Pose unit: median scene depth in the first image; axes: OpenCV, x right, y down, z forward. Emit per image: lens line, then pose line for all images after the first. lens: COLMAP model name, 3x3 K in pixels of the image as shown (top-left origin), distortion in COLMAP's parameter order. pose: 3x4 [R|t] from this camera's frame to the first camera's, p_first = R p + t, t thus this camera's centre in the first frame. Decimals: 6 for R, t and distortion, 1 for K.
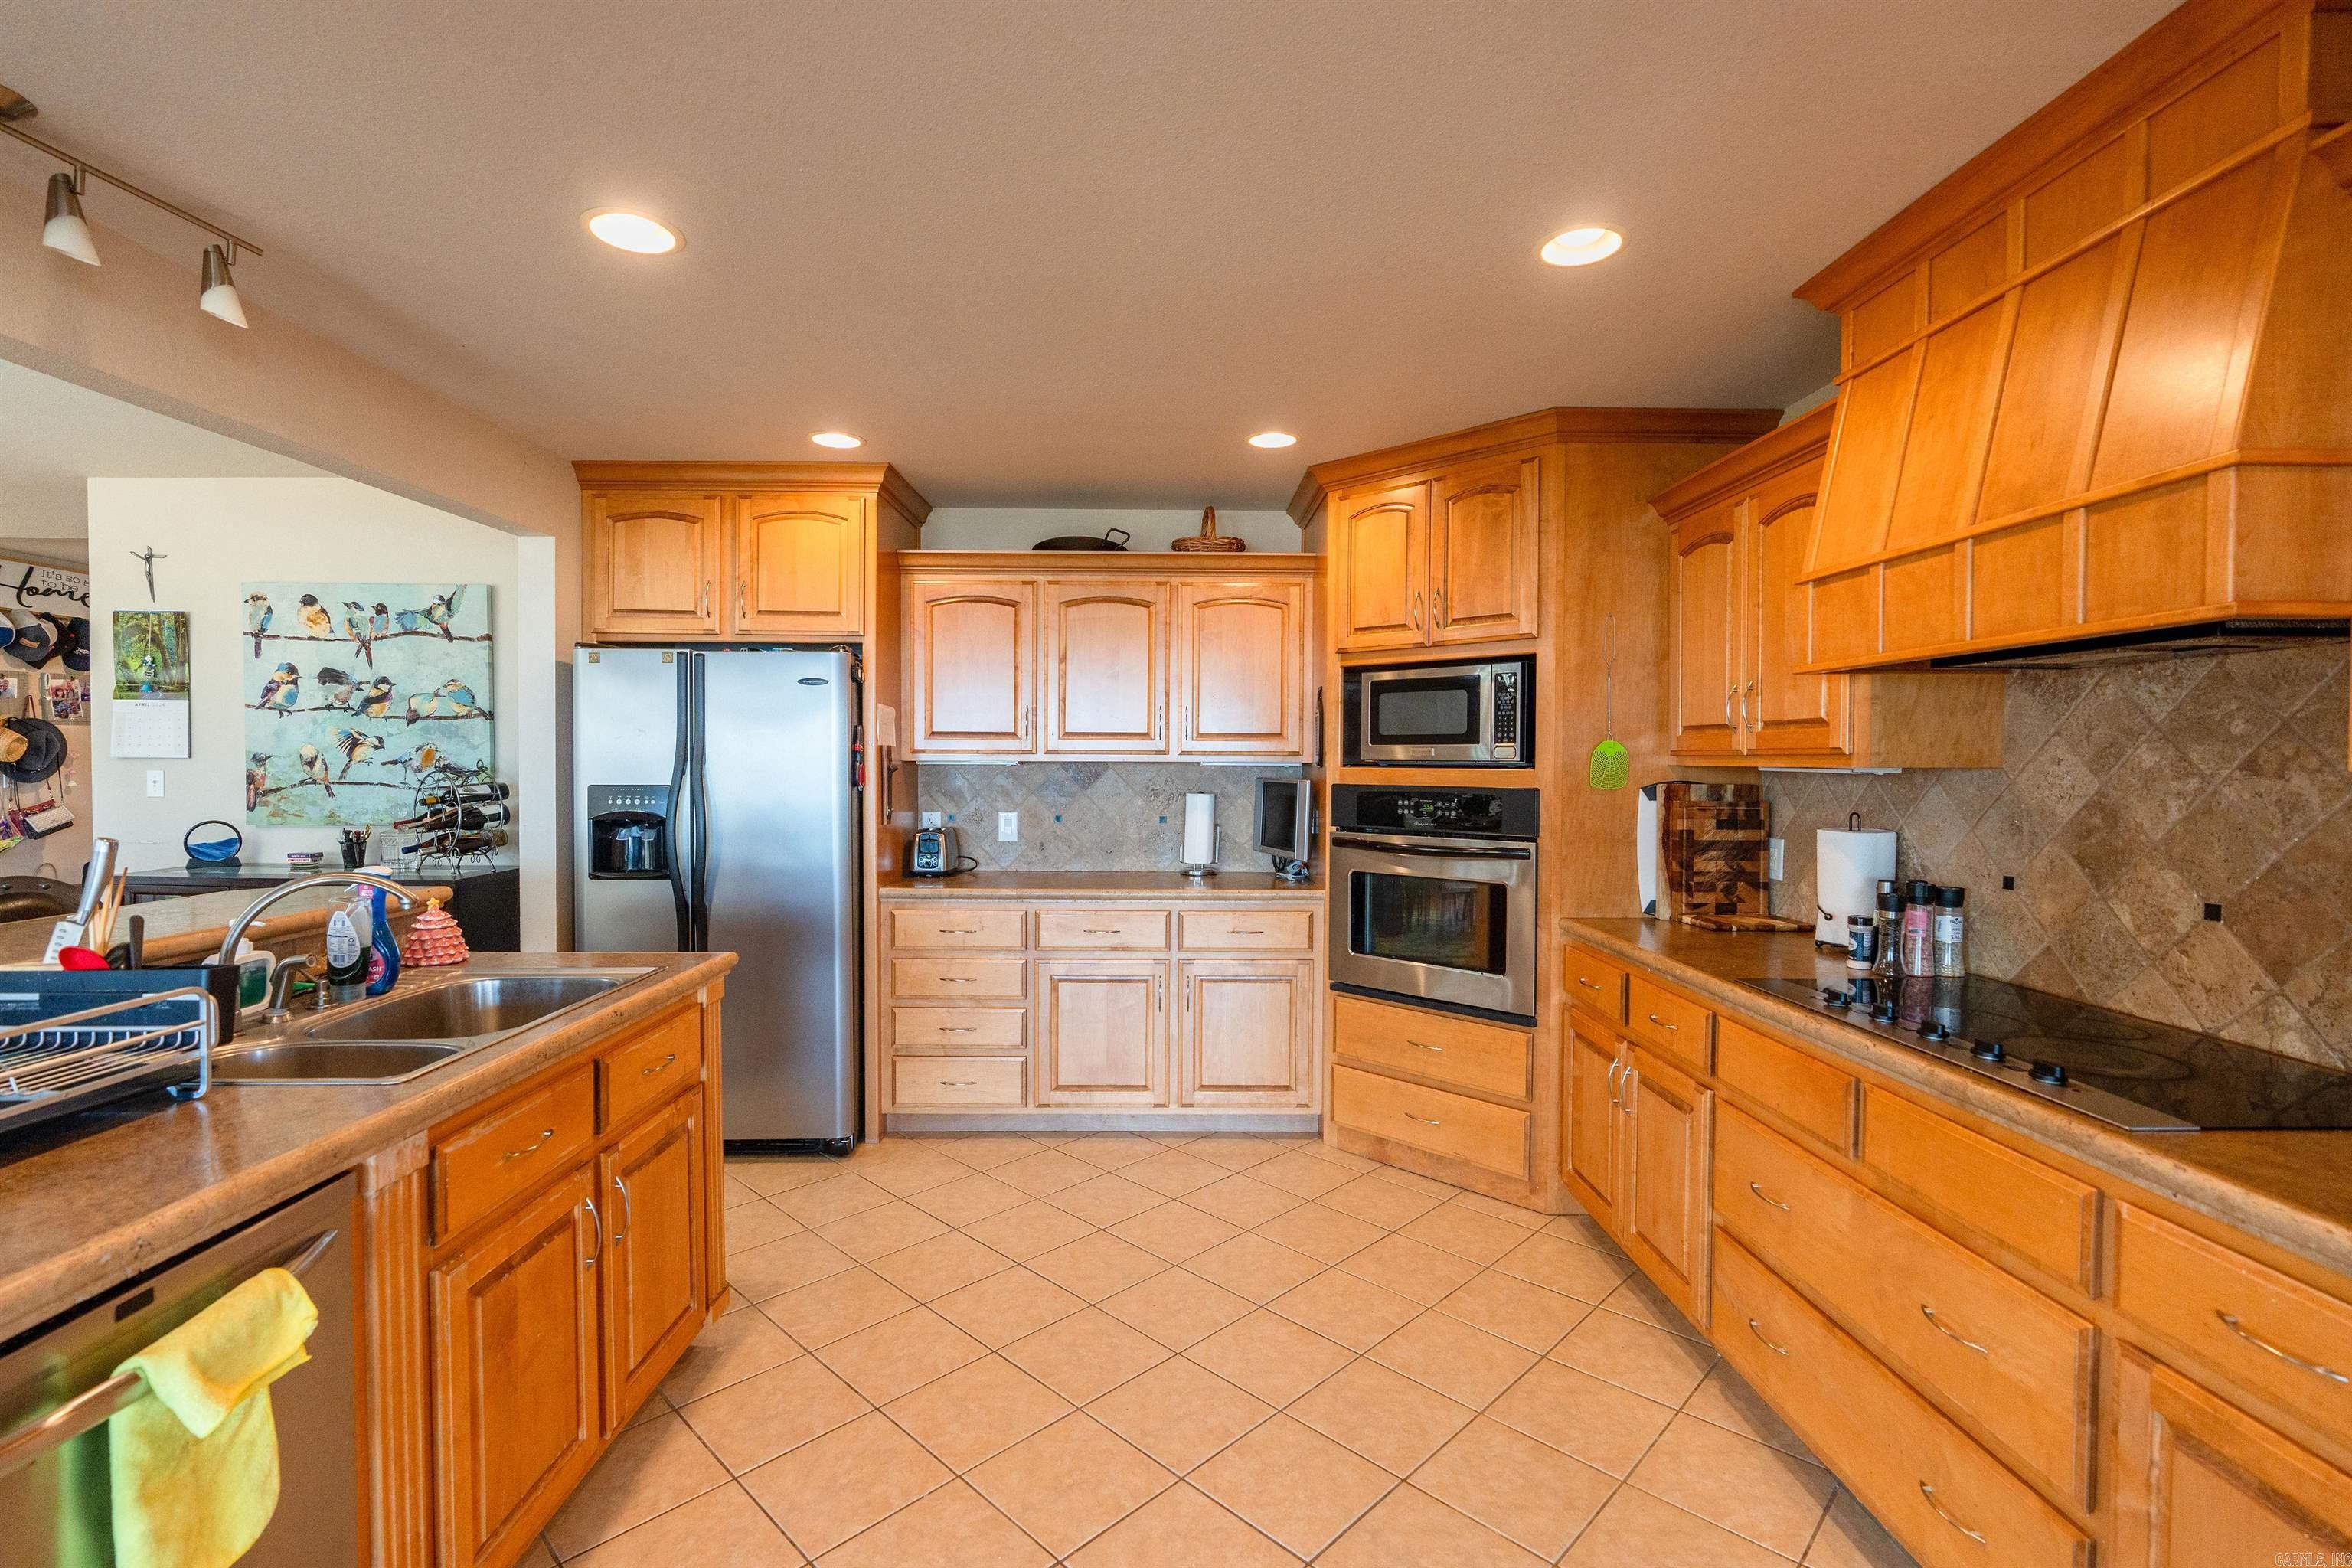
lens RADIAL K [[1058.8, 0, 1168.5], [0, 1058.8, 784.2], [0, 0, 1]] dist [-0.008809, 0.004128]
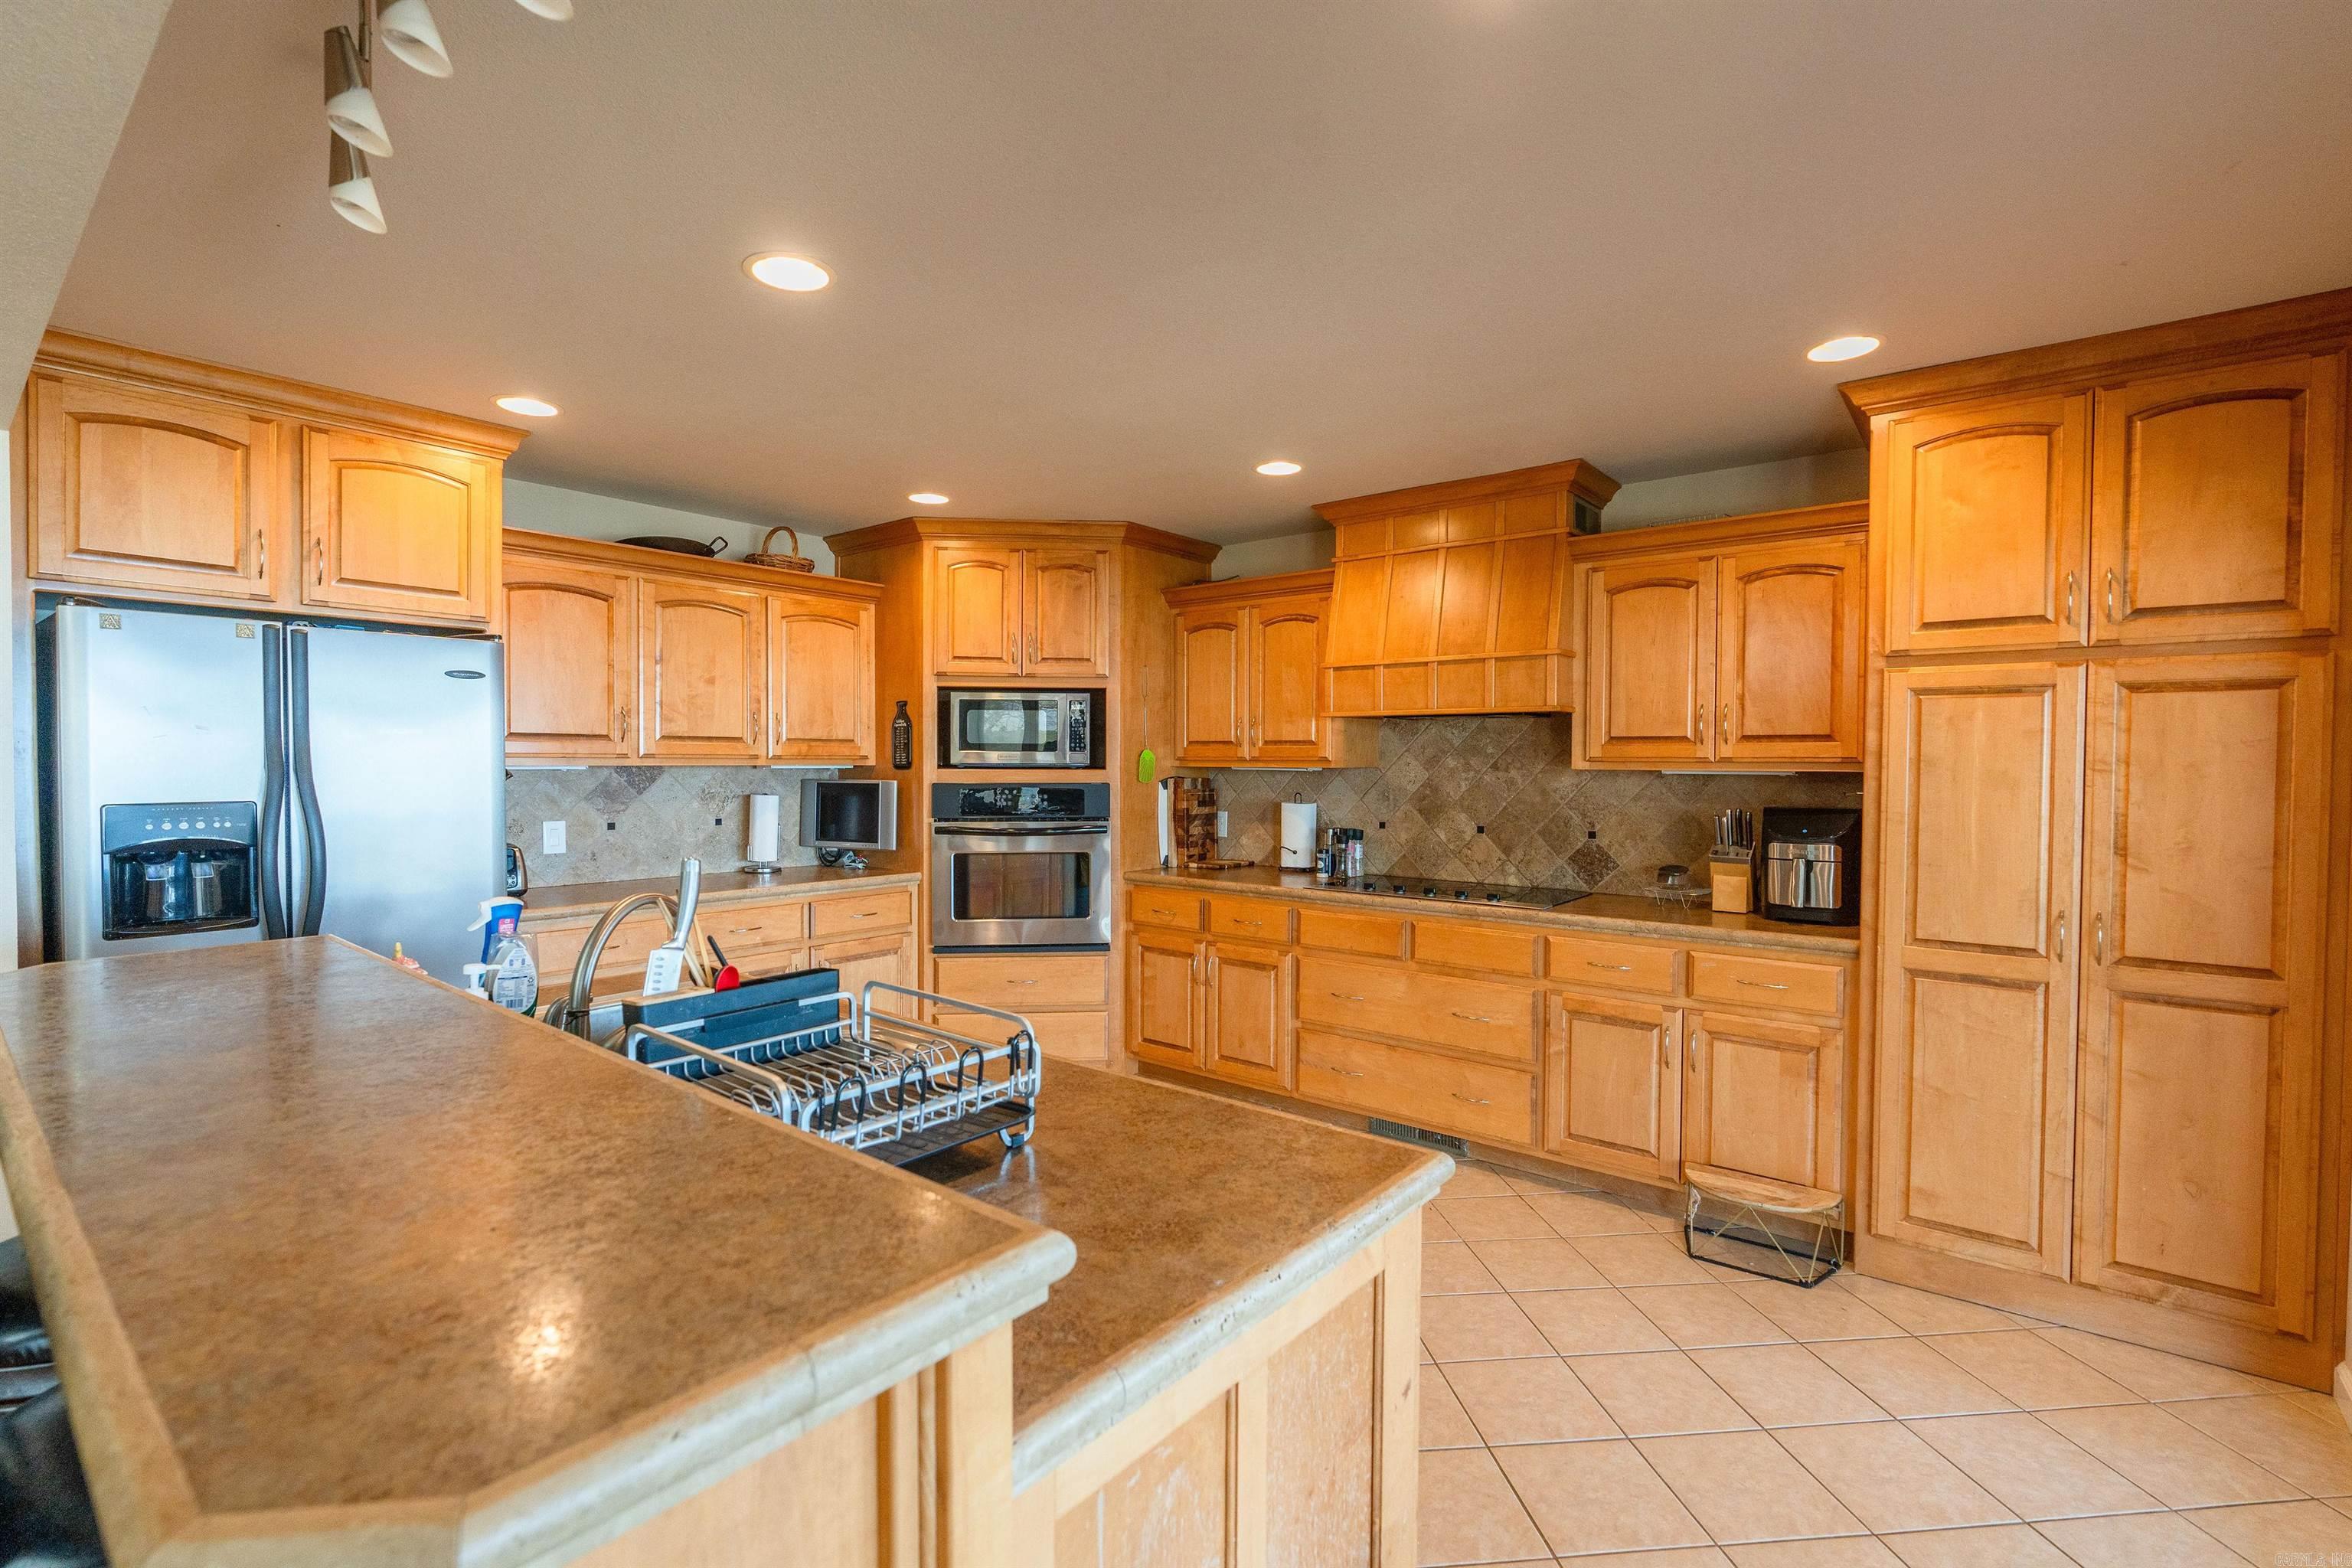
lens RADIAL K [[1058.8, 0, 1172.6], [0, 1058.8, 780.6], [0, 0, 1]] dist [-0.008809, 0.004128]
pose [[0.637645, -0.017010, 0.770142, -0.634502], [0.017308, 0.999820, 0.007753, -0.008182], [-0.770136, 0.008385, 0.637825, 0.019848]]
